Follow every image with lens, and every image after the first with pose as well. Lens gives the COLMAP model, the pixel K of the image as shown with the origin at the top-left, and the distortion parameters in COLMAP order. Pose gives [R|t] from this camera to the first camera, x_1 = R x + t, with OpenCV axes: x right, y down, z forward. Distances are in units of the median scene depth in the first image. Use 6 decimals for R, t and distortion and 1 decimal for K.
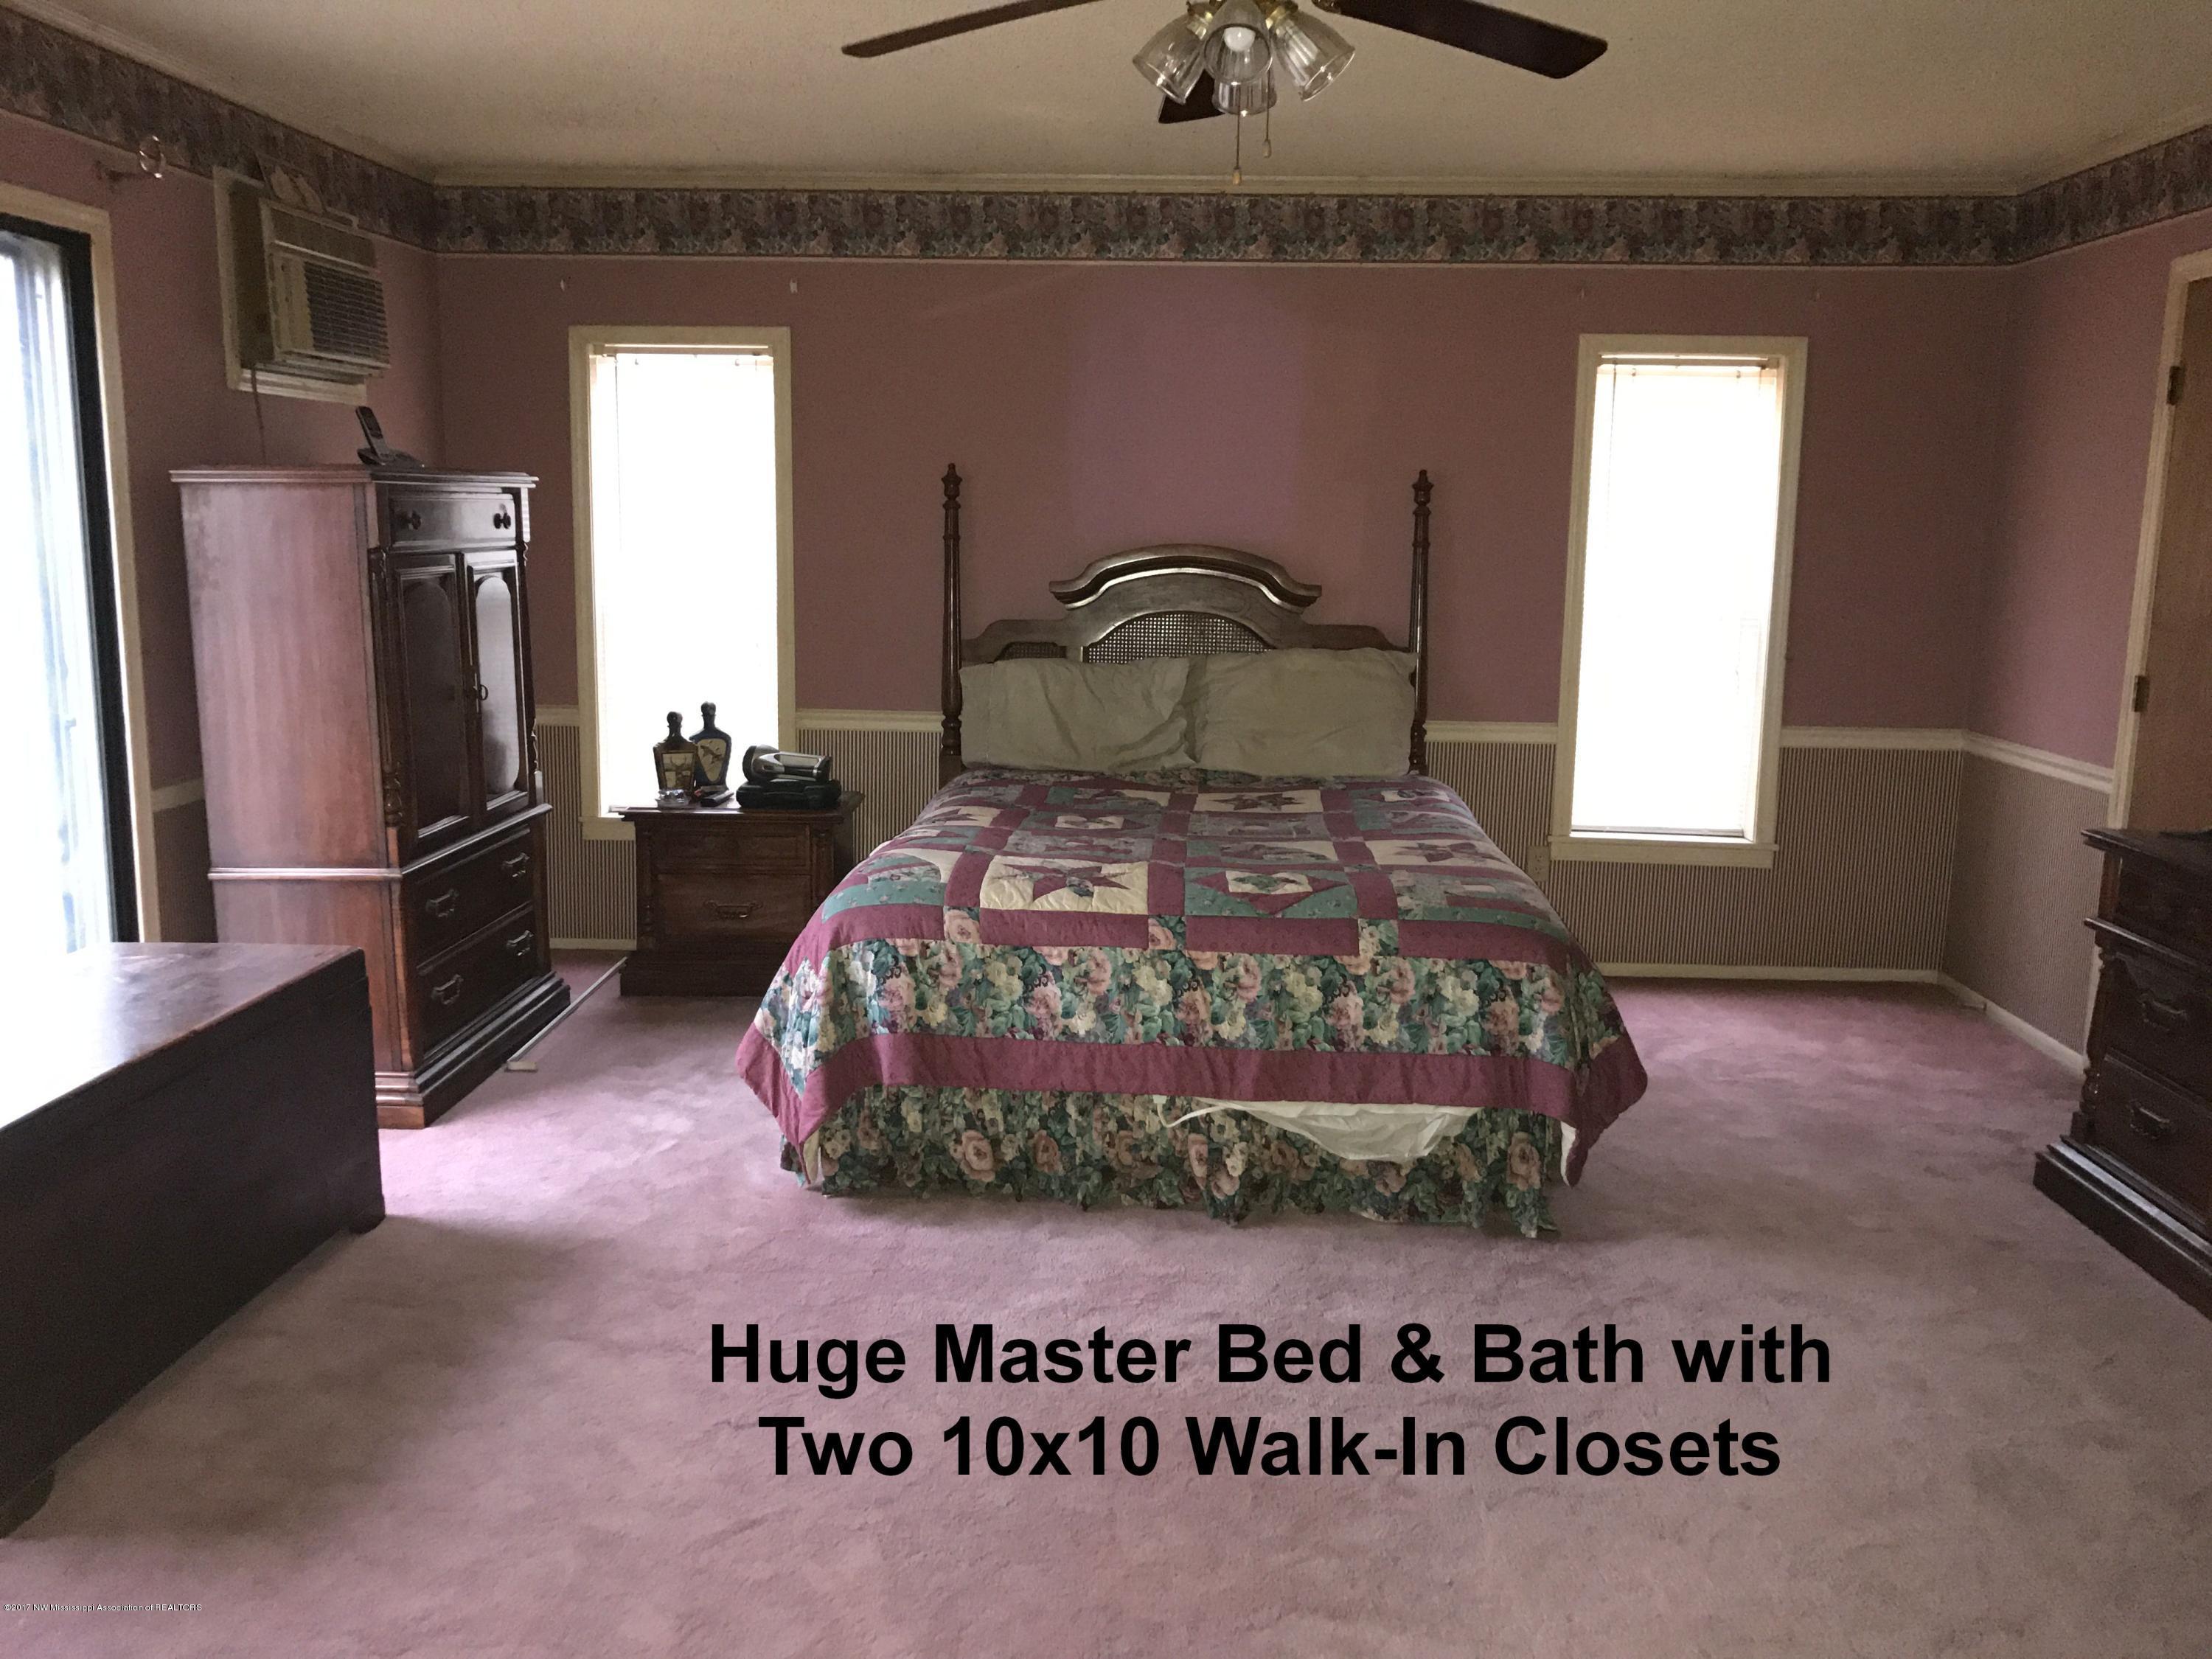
lens RADIAL K [[1832.6, 0, 1110.0], [0, 1832.6, 825.1], [0, 0, 1]] dist [0.039741, -0.042087]
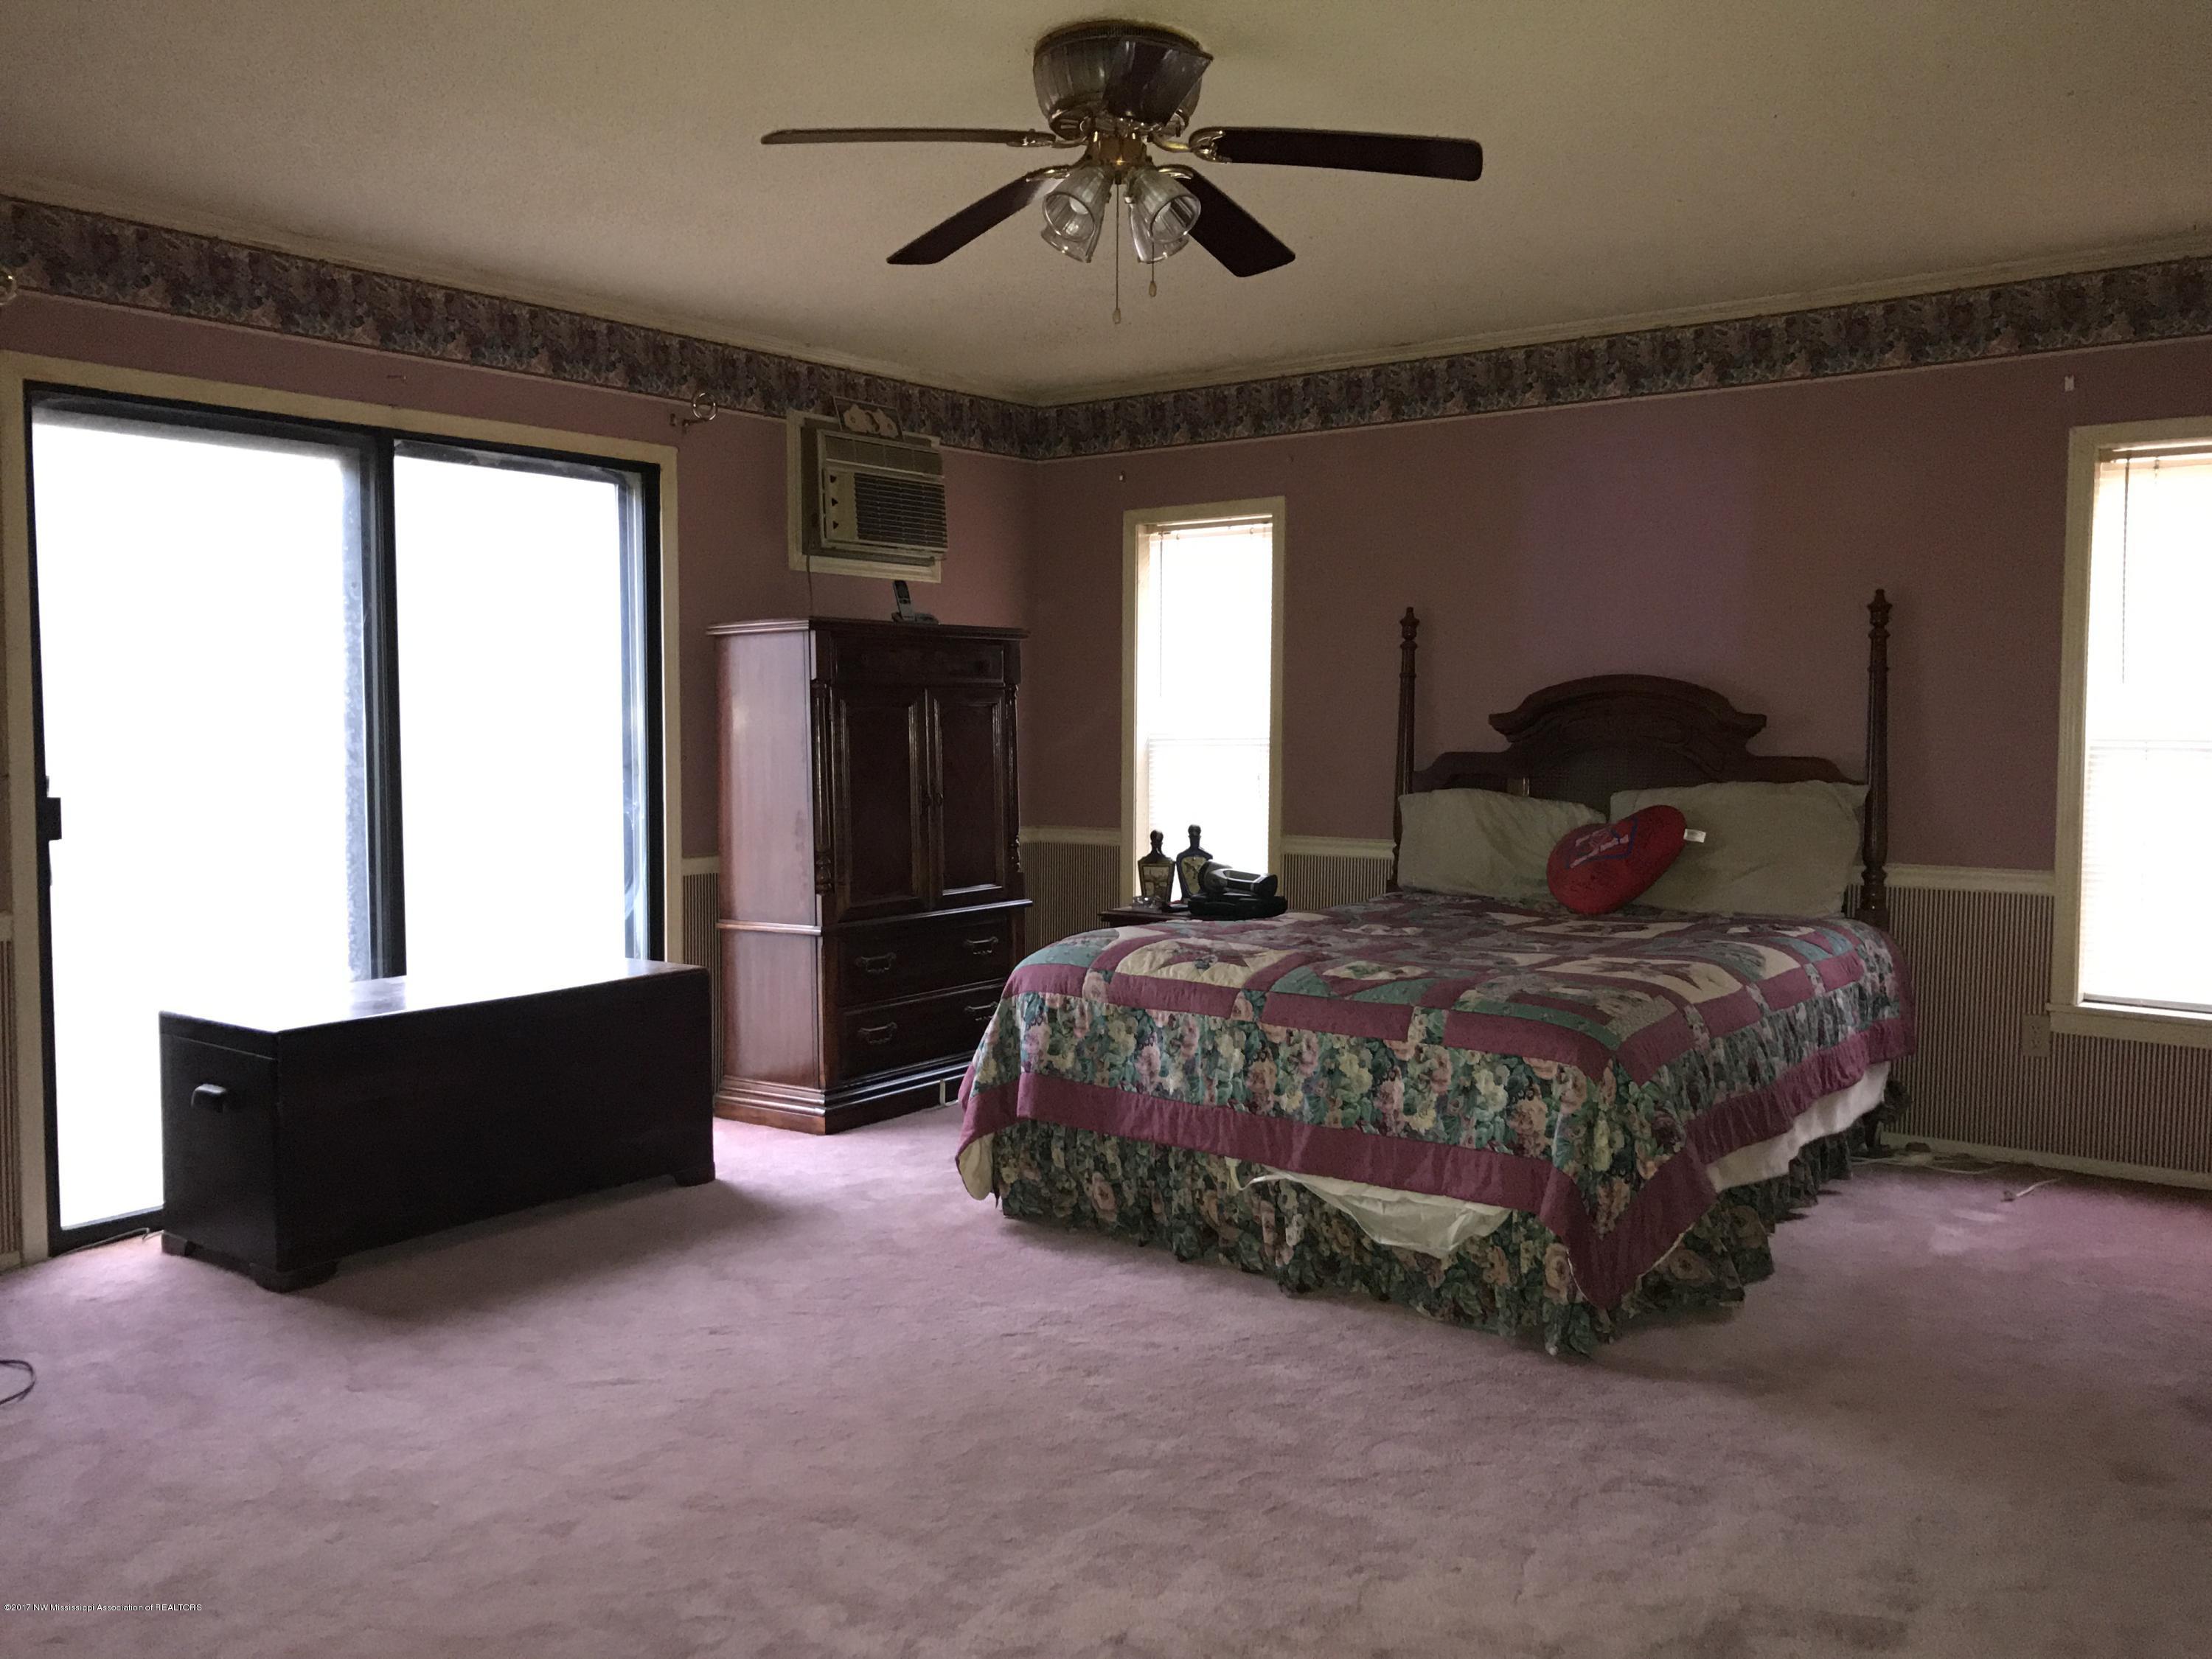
lens RADIAL K [[1832.6, 0, 1101.9], [0, 1832.6, 834.2], [0, 0, 1]] dist [0.039741, -0.042087]
pose [[0.824720, 0.023154, -0.565068, 0.560323], [-0.083640, 0.993168, -0.081377, 0.053403], [0.559323, 0.114375, 0.821022, 0.061101]]
